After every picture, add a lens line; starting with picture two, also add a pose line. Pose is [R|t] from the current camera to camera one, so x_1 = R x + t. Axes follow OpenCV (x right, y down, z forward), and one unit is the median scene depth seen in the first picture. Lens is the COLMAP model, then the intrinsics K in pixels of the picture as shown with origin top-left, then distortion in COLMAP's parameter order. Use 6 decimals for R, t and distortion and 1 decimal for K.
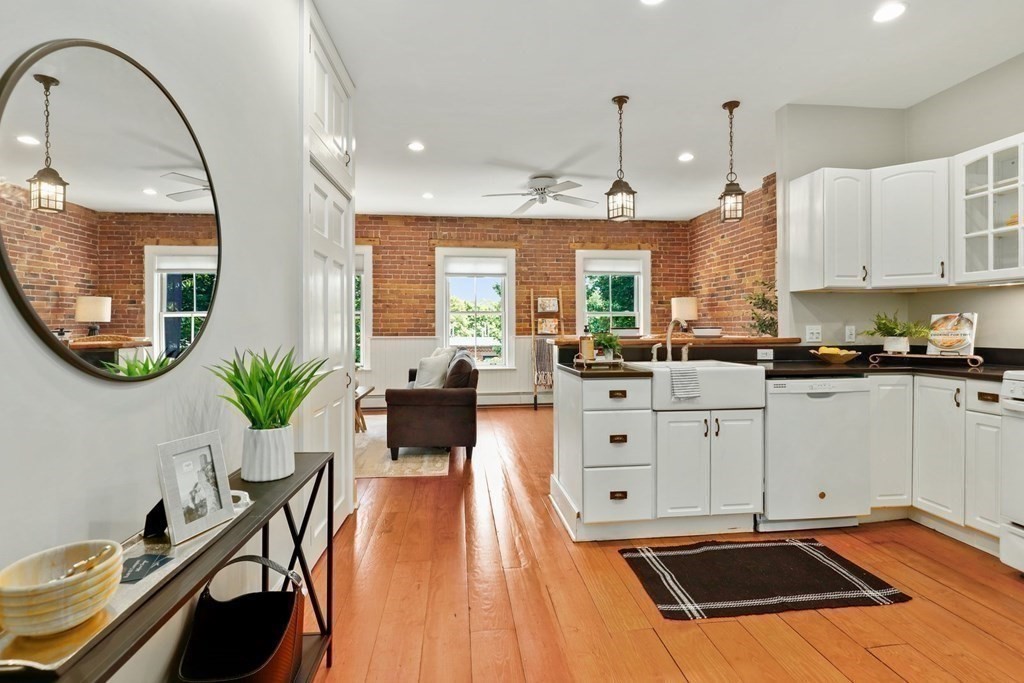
lens RADIAL K [[477.5, 0, 511.0], [0, 477.5, 327.3], [0, 0, 1]] dist [-0.016621, -0.000033]
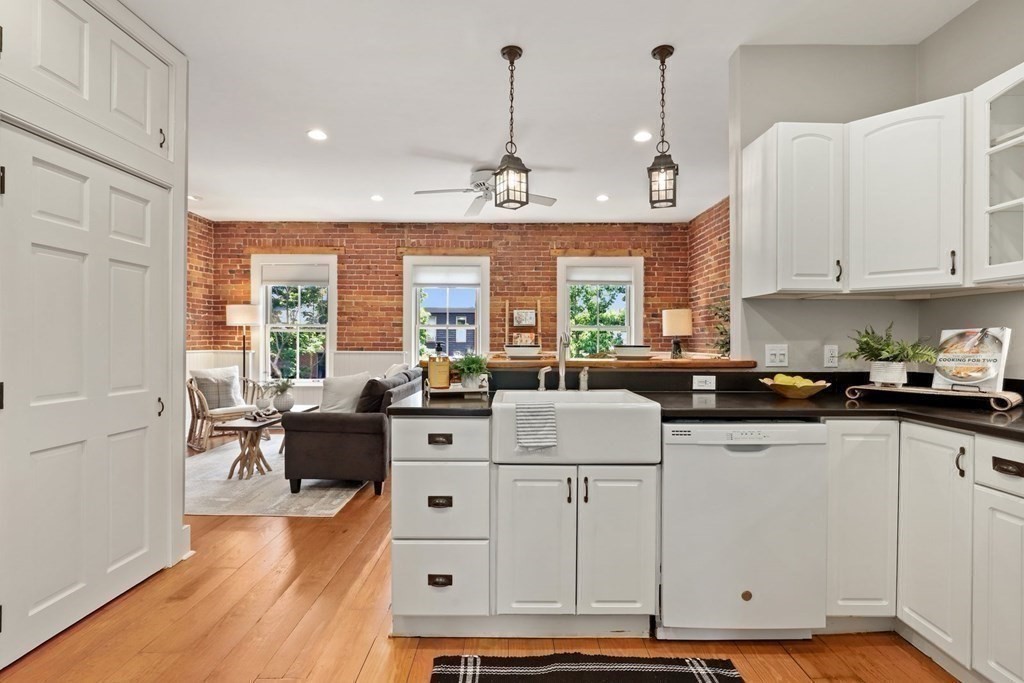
lens RADIAL K [[466.3, 0, 511.2], [0, 466.3, 340.8], [0, 0, 1]] dist [-0.017033, 0.000776]
pose [[0.993933, 0.007085, -0.109759, 0.154697], [-0.007167, 0.999974, -0.000353, -0.002909], [0.109754, 0.001137, 0.993958, 0.120357]]
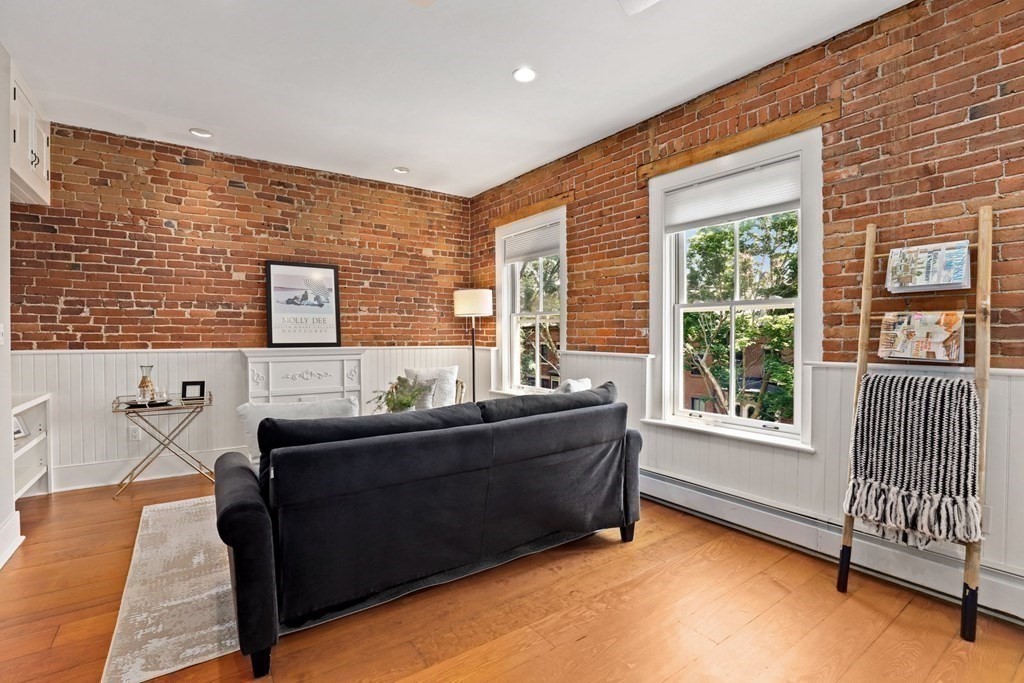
lens RADIAL K [[471.2, 0, 513.4], [0, 471.2, 337.4], [0, 0, 1]] dist [-0.042159, 0.008514]
pose [[0.478969, 0.010842, -0.877765, 0.216555], [-0.003719, 0.999940, 0.010322, -0.003614], [0.877824, -0.001680, 0.478980, 0.643106]]
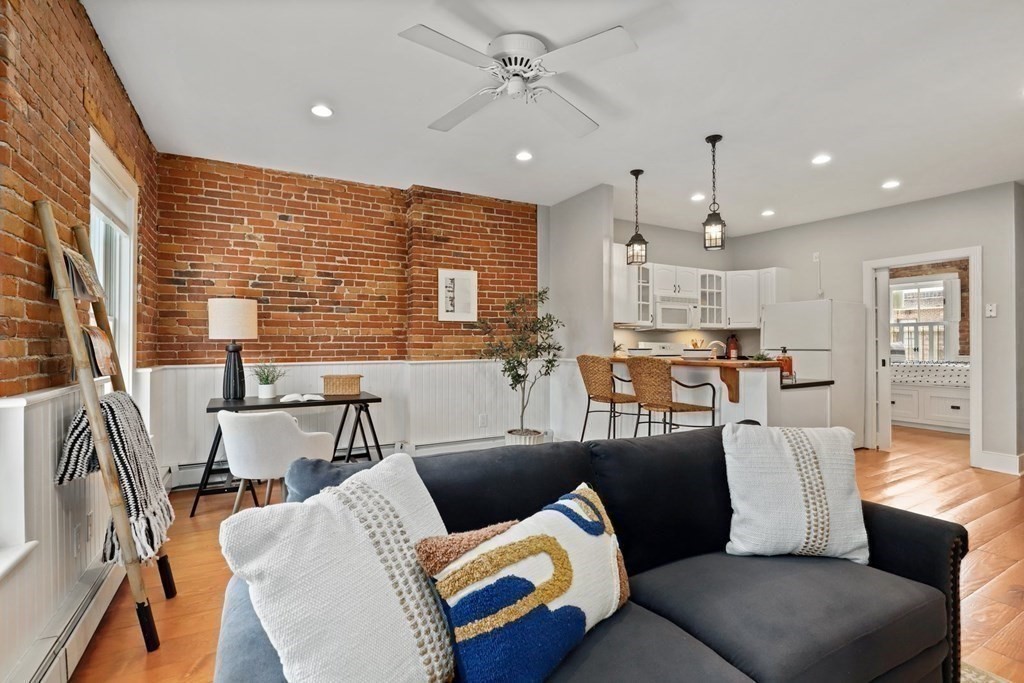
lens RADIAL K [[472.1, 0, 513.3], [0, 472.1, 342.3], [0, 0, 1]] dist [-0.013976, 0.000266]
pose [[-0.386755, 0.008898, 0.922140, -0.282211], [0.006246, 0.999956, -0.007030, -0.004711], [-0.922161, 0.003041, -0.386793, 0.899777]]
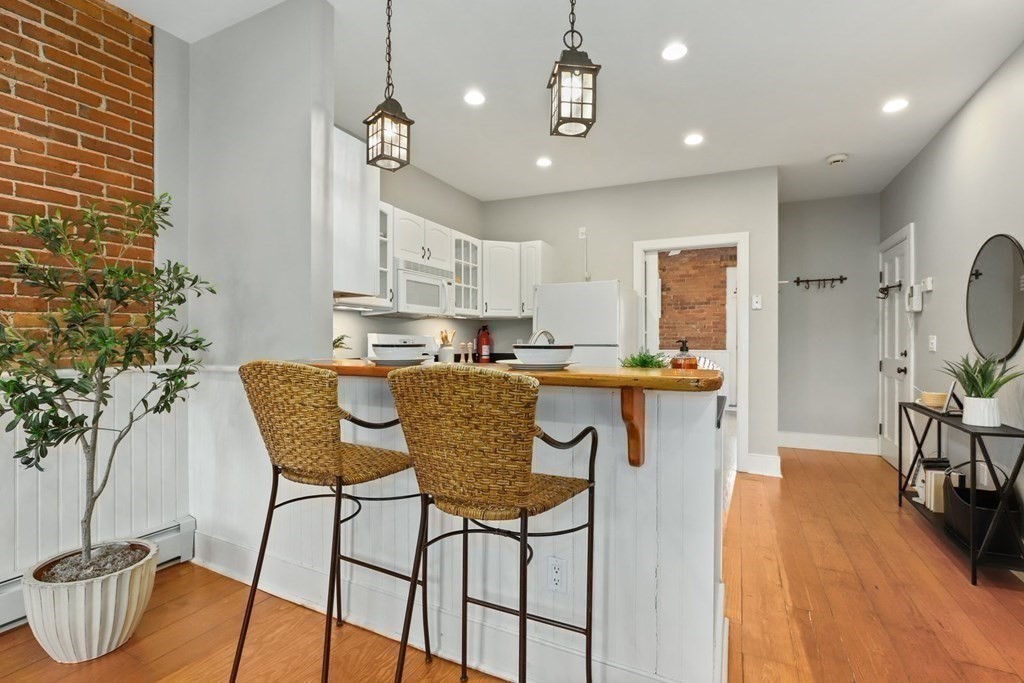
lens RADIAL K [[470.9, 0, 511.9], [0, 470.9, 342.7], [0, 0, 1]] dist [-0.012672, 0.004445]
pose [[-0.846209, -0.000731, 0.532851, 0.010250], [0.003779, 0.999966, 0.007373, -0.002513], [-0.532838, 0.008253, -0.846177, 0.713662]]
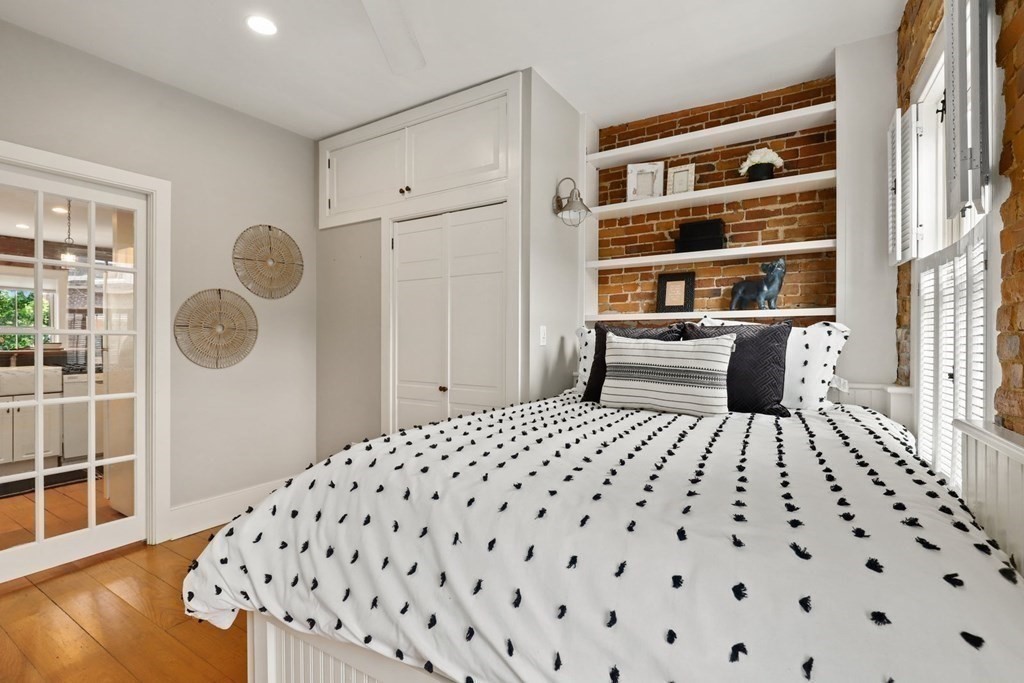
lens RADIAL K [[466.3, 0, 511.2], [0, 466.3, 340.8], [0, 0, 1]] dist [-0.017033, 0.000776]
pose [[0.614539, 0.002192, 0.788883, 0.092238], [-0.002347, 0.999997, -0.000951, -0.004433], [-0.788883, -0.001267, 0.614543, -0.482564]]
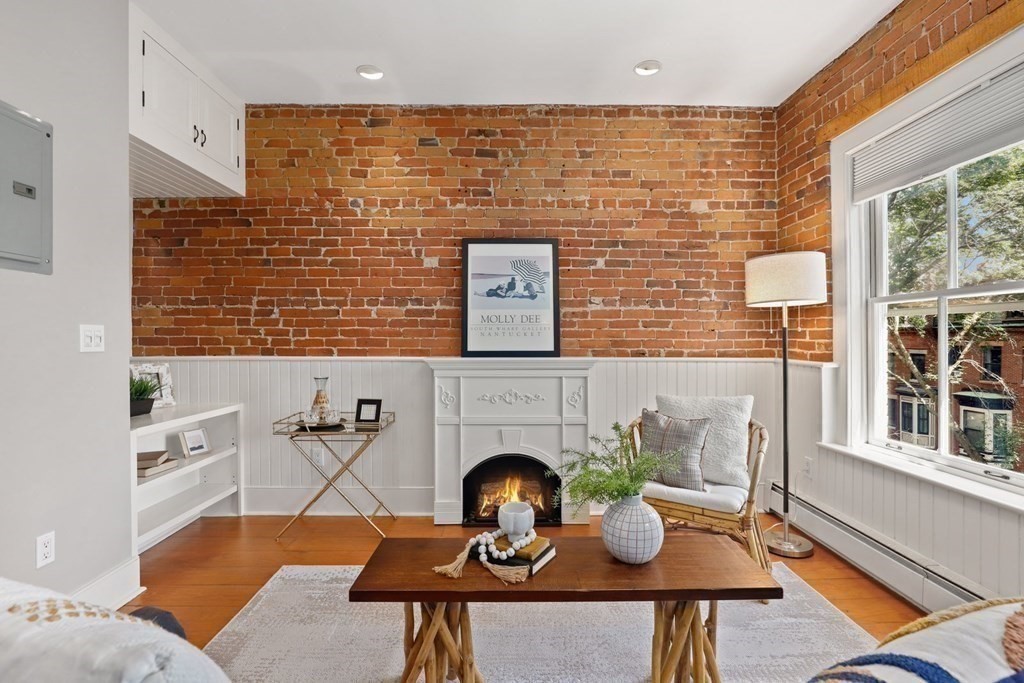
lens RADIAL K [[471.6, 0, 512.7], [0, 471.6, 337.8], [0, 0, 1]] dist [-0.015947, 0.000292]
pose [[-0.104473, 0.004410, -0.994518, -0.032645], [-0.000594, 0.999990, 0.004497, -0.003029], [0.994528, 0.001061, -0.104470, 0.749586]]
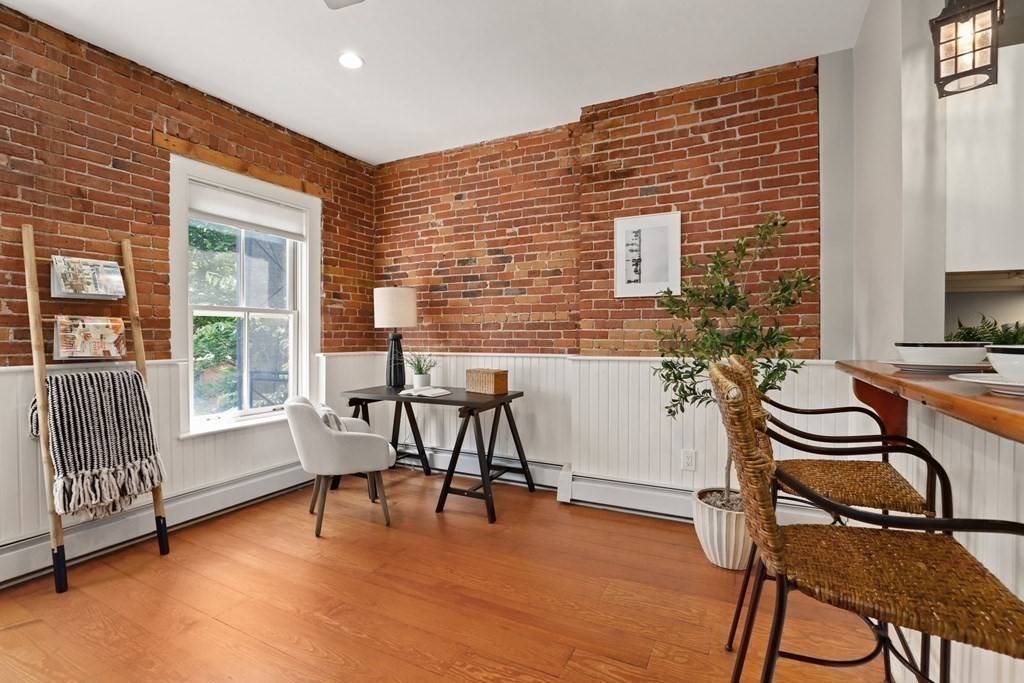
lens RADIAL K [[471.2, 0, 512.8], [0, 471.2, 343.0], [0, 0, 1]] dist [-0.040133, 0.007759]
pose [[0.543706, -0.008873, 0.839229, -0.040055], [-0.000085, 0.999944, 0.010627, -0.001943], [-0.839276, -0.005850, 0.543675, 0.561678]]
